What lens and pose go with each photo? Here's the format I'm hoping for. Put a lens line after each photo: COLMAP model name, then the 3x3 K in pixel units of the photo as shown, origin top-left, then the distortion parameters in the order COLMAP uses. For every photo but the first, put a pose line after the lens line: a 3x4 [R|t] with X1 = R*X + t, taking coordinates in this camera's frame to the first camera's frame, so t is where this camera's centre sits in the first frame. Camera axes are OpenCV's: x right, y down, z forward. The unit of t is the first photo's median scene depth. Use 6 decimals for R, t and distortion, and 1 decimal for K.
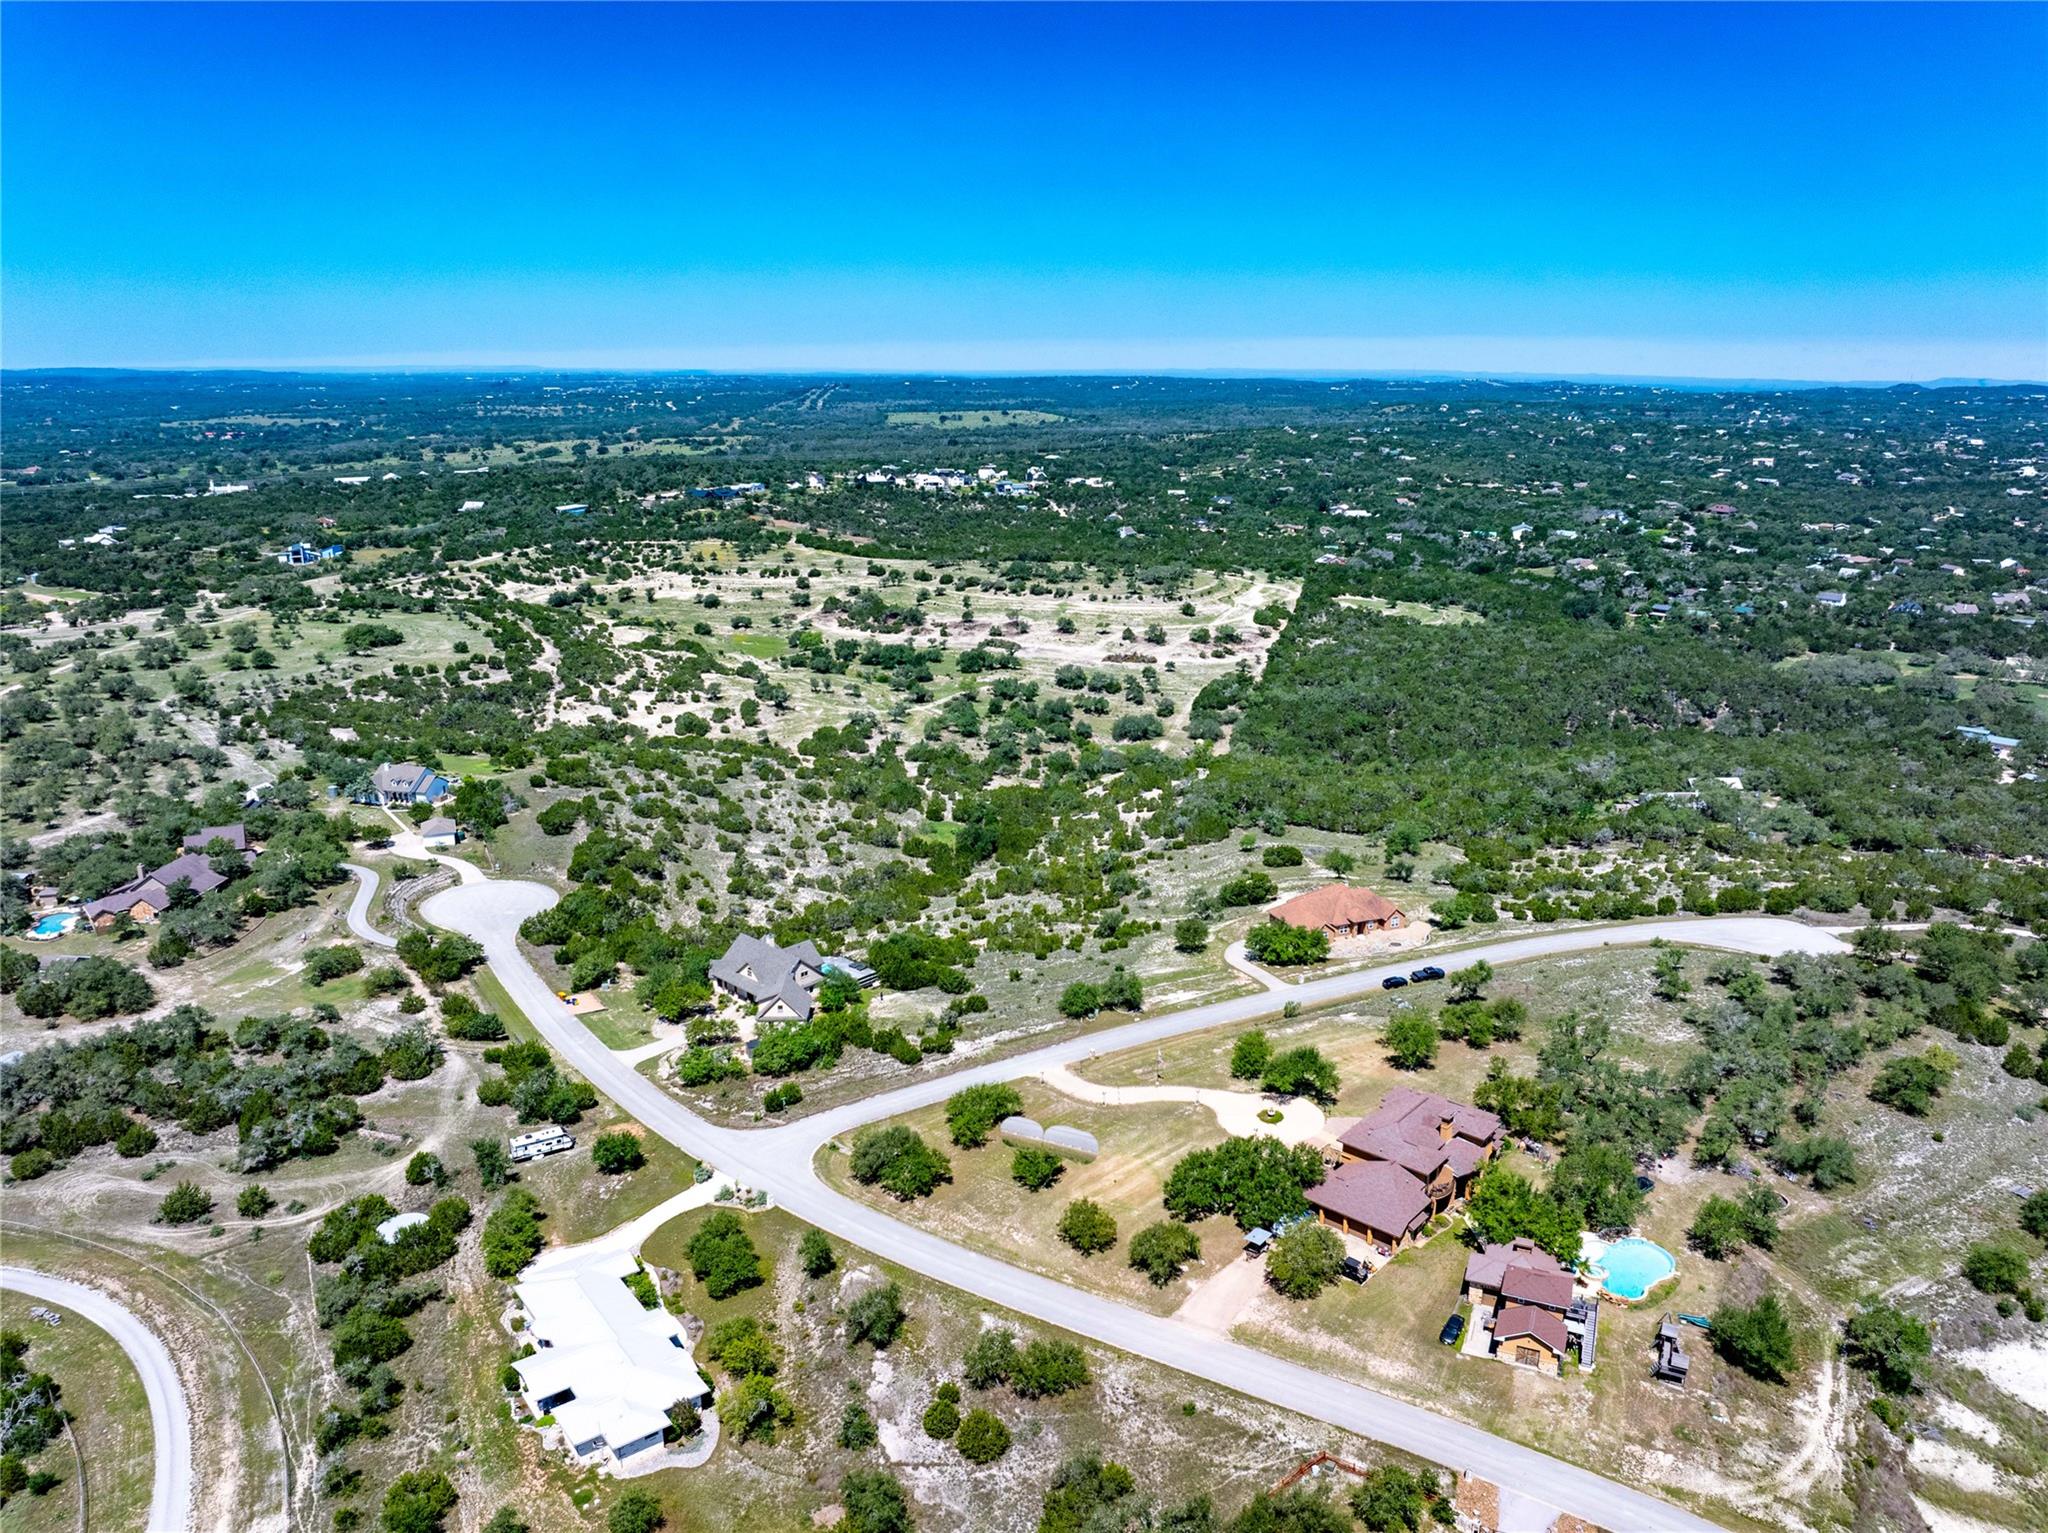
lens RADIAL K [[1445.1, 0, 1027.3], [0, 1445.1, 776.5], [0, 0, 1]] dist [-0.043890, 0.005942]
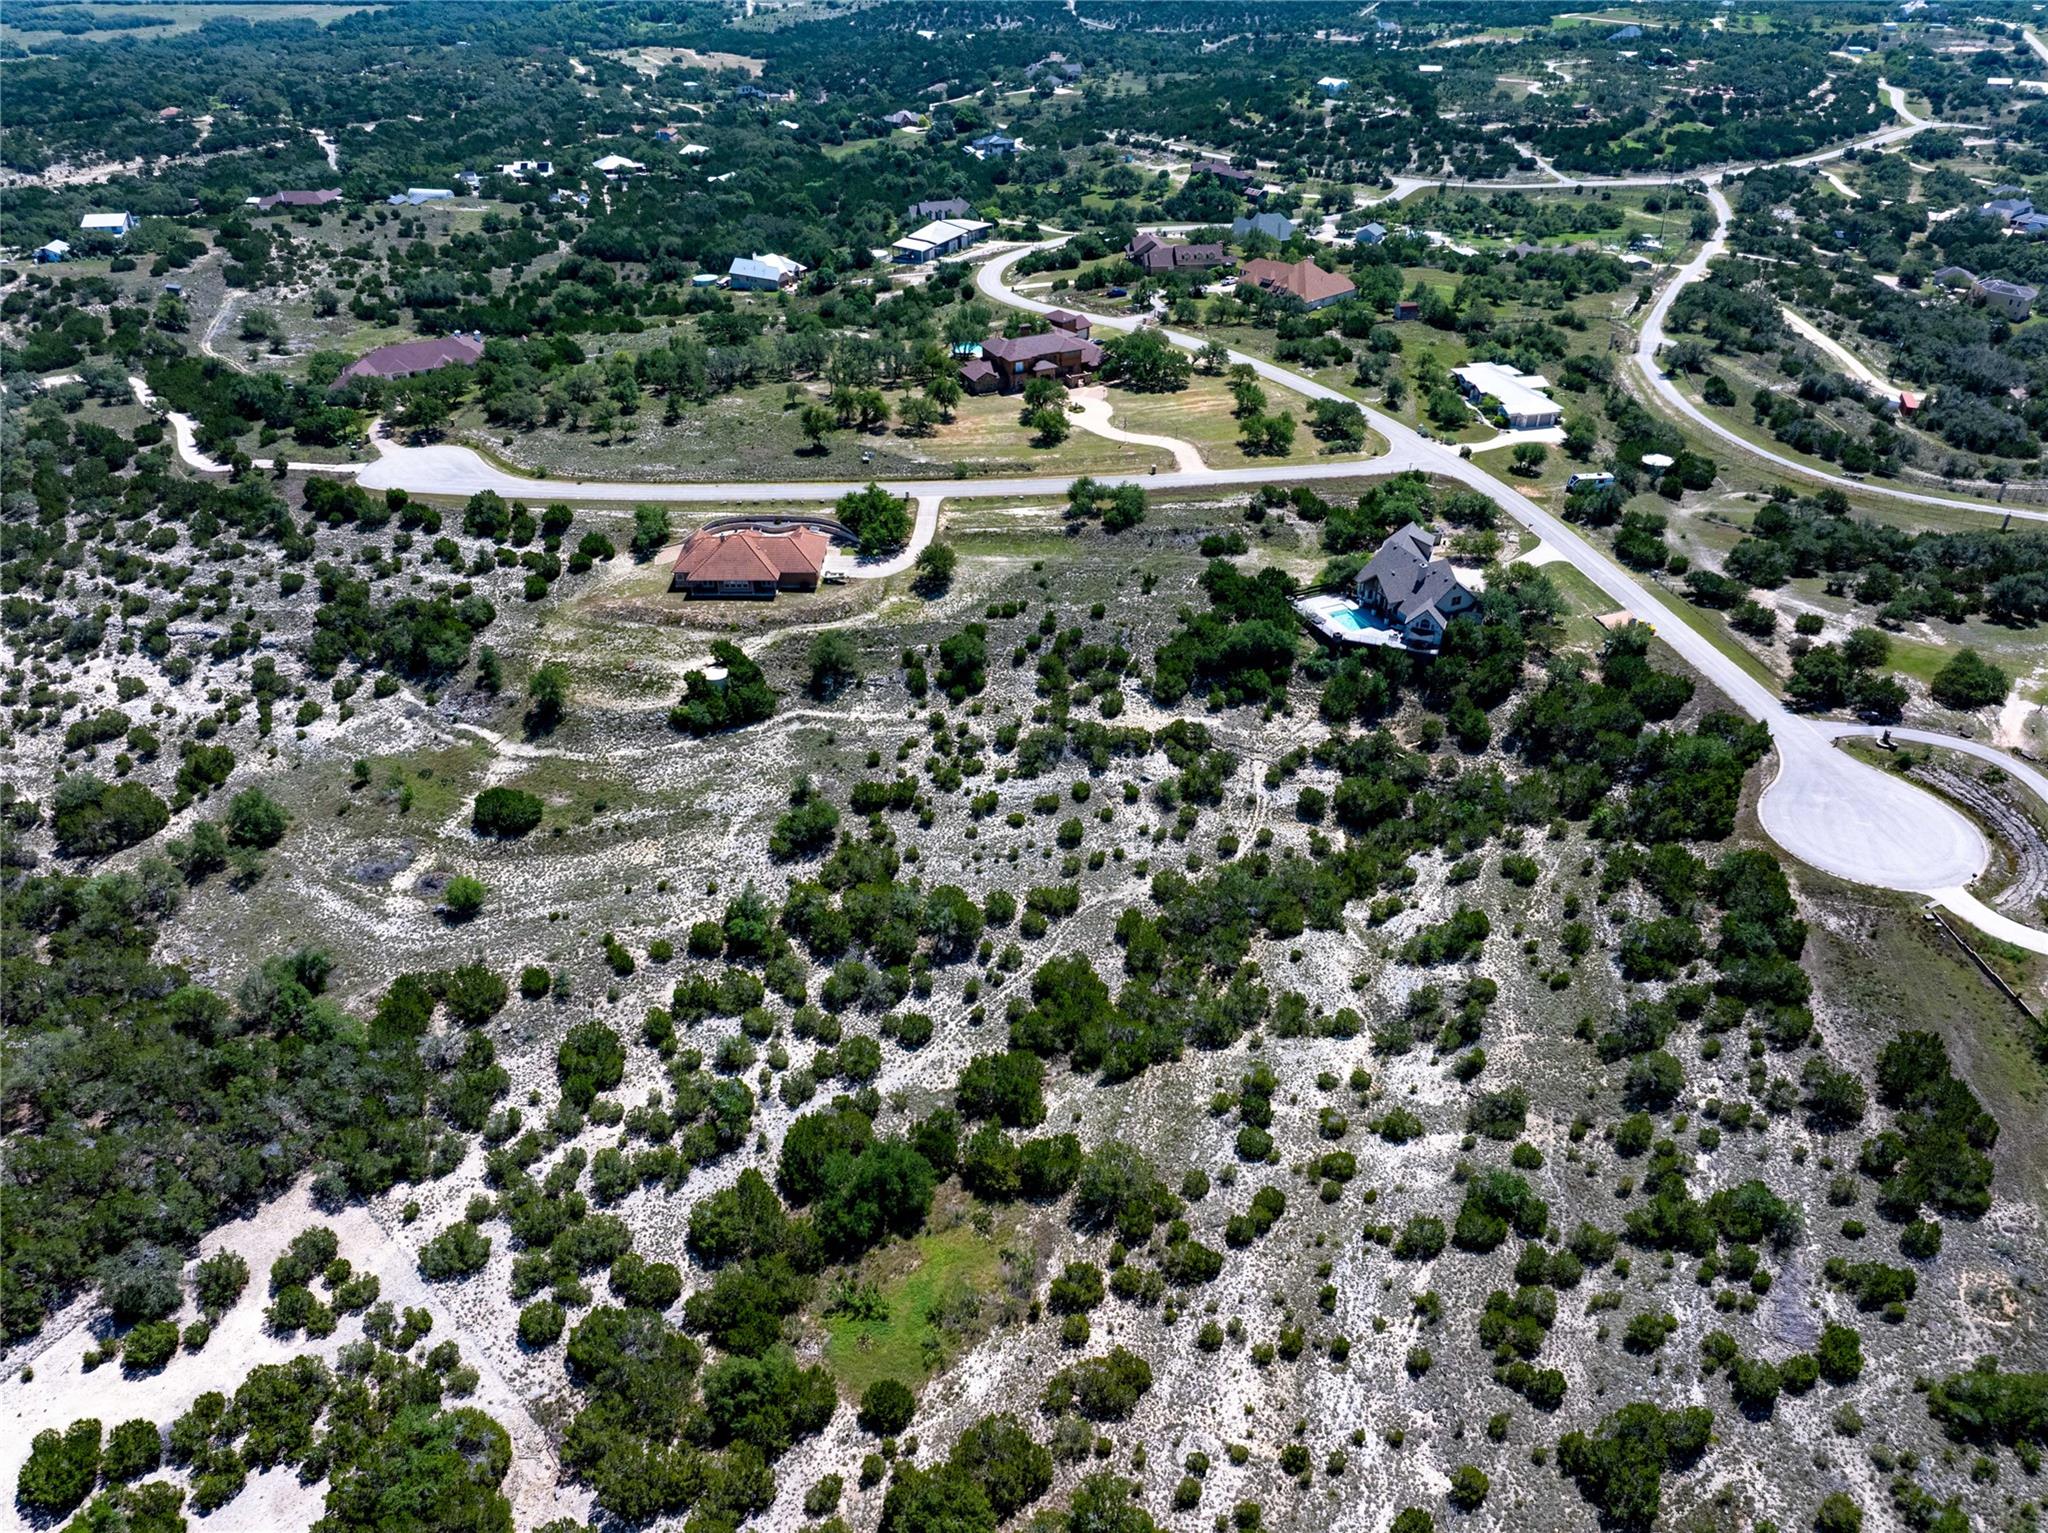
lens RADIAL K [[1445.1, 0, 1022.3], [0, 1445.1, 736.4], [0, 0, 1]] dist [-0.043890, 0.005942]
pose [[-0.919259, -0.211888, 0.331764, -0.111758], [0.106142, 0.678151, 0.727218, -0.203446], [-0.379075, 0.703715, -0.600906, 0.714046]]
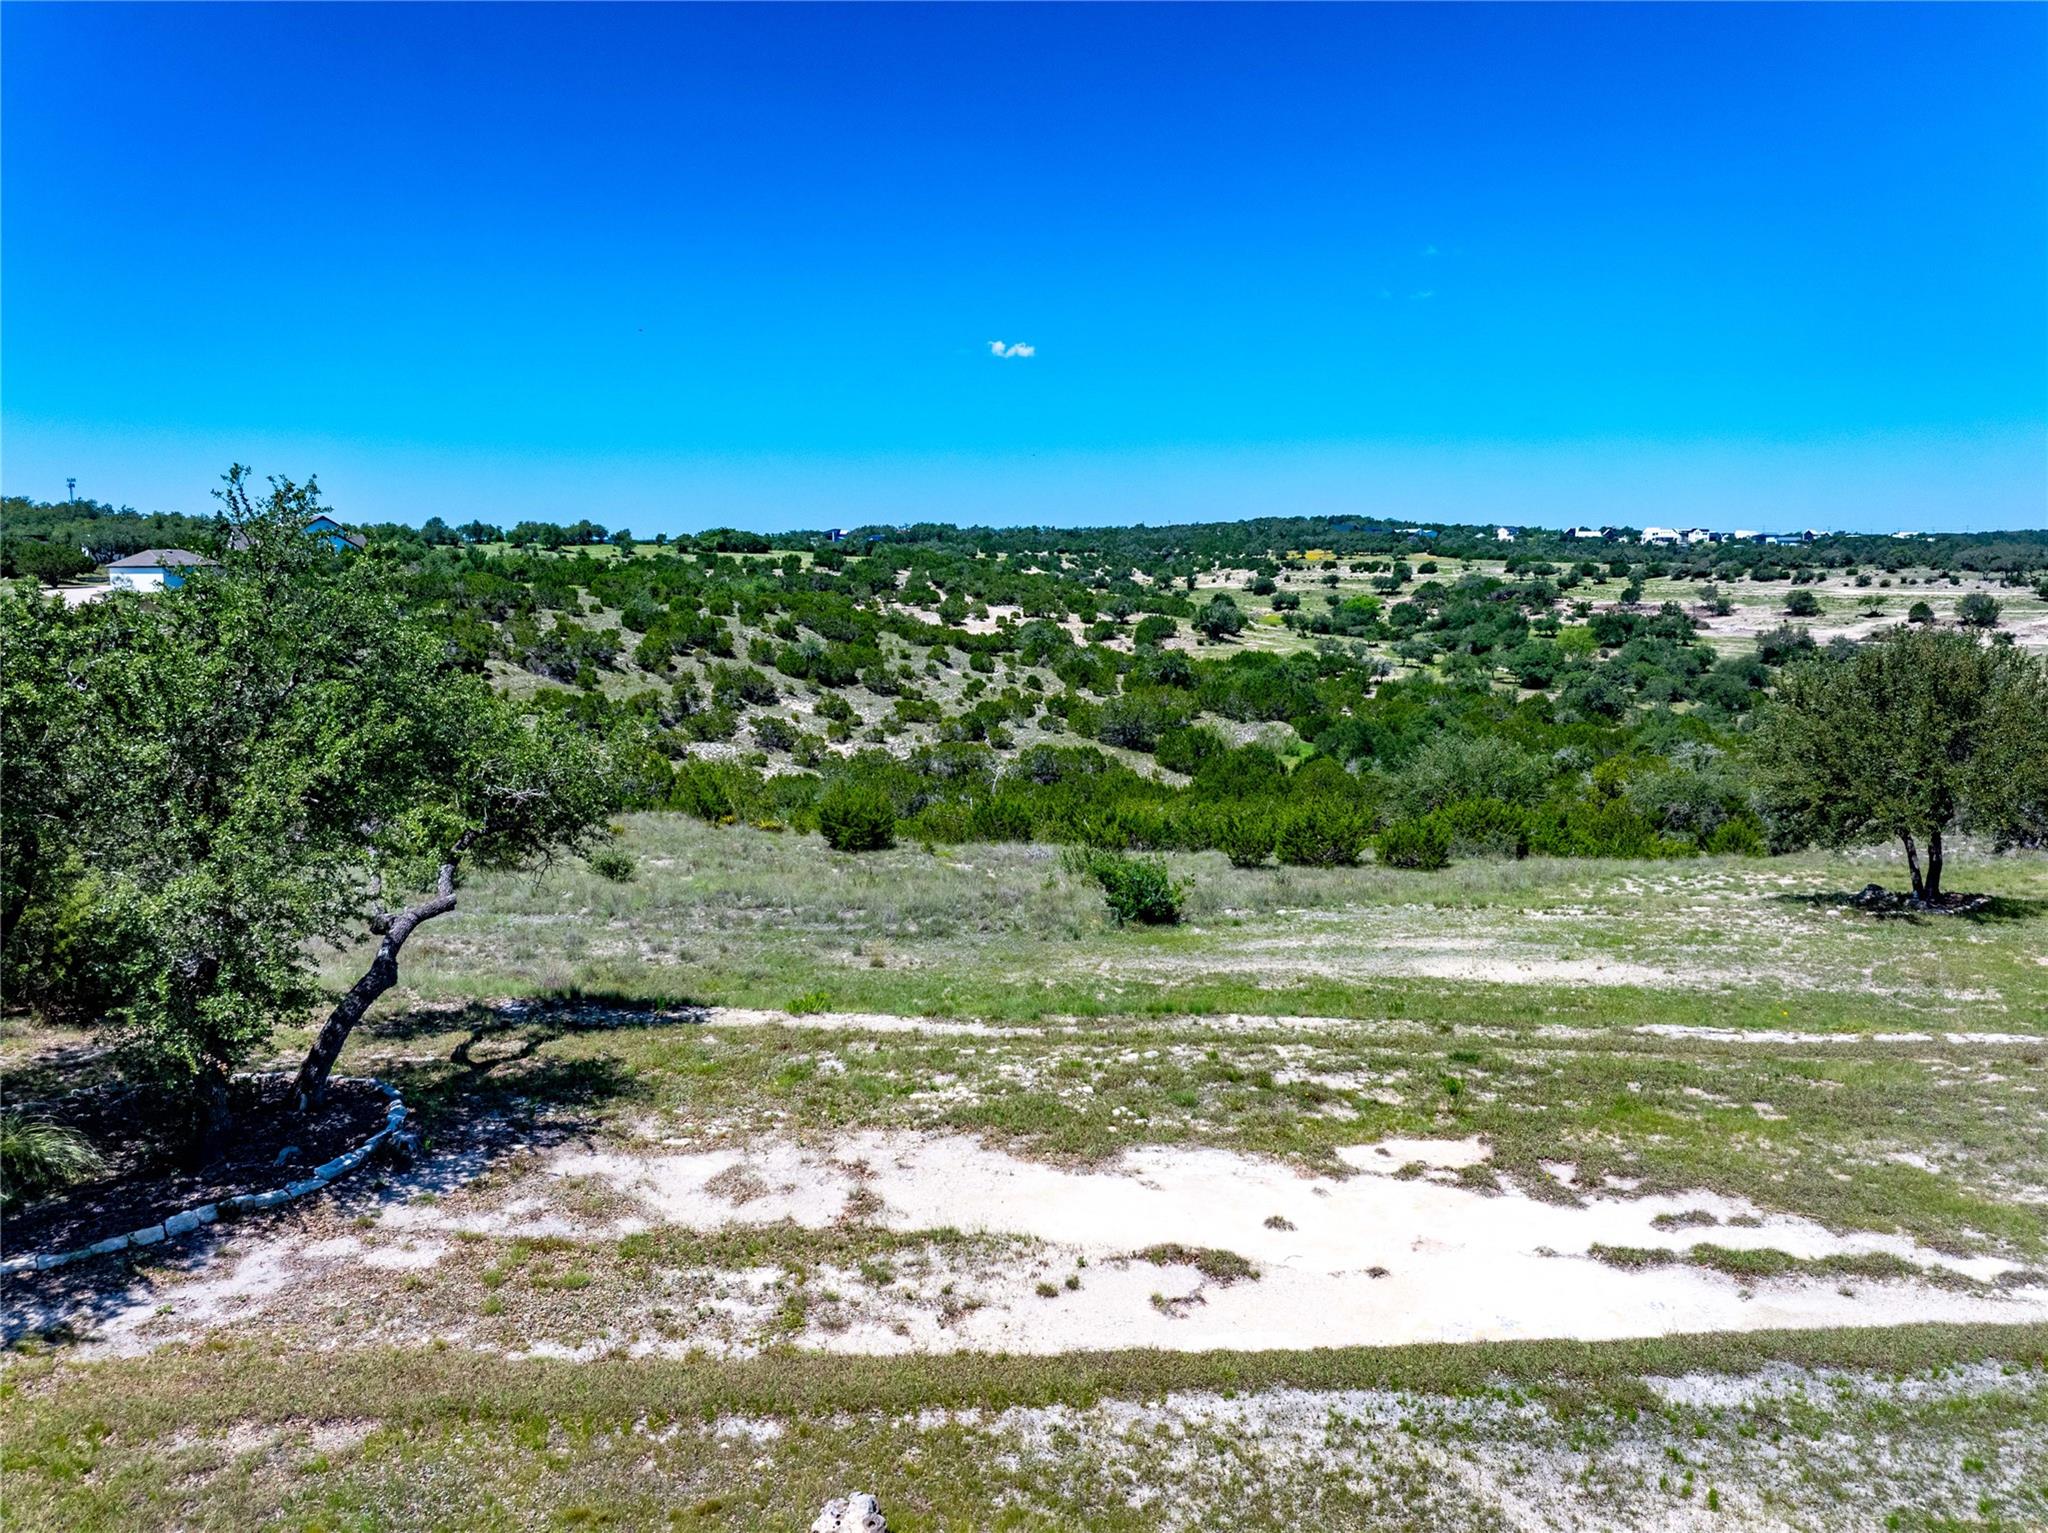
lens RADIAL K [[1445.1, 0, 1035.2], [0, 1445.1, 728.9], [0, 0, 1]] dist [-0.043890, 0.005942]
pose [[0.867526, 0.056435, -0.494180, 0.049105], [-0.132410, 0.983894, -0.120084, 0.058657], [0.479444, 0.169610, 0.861026, 0.390680]]
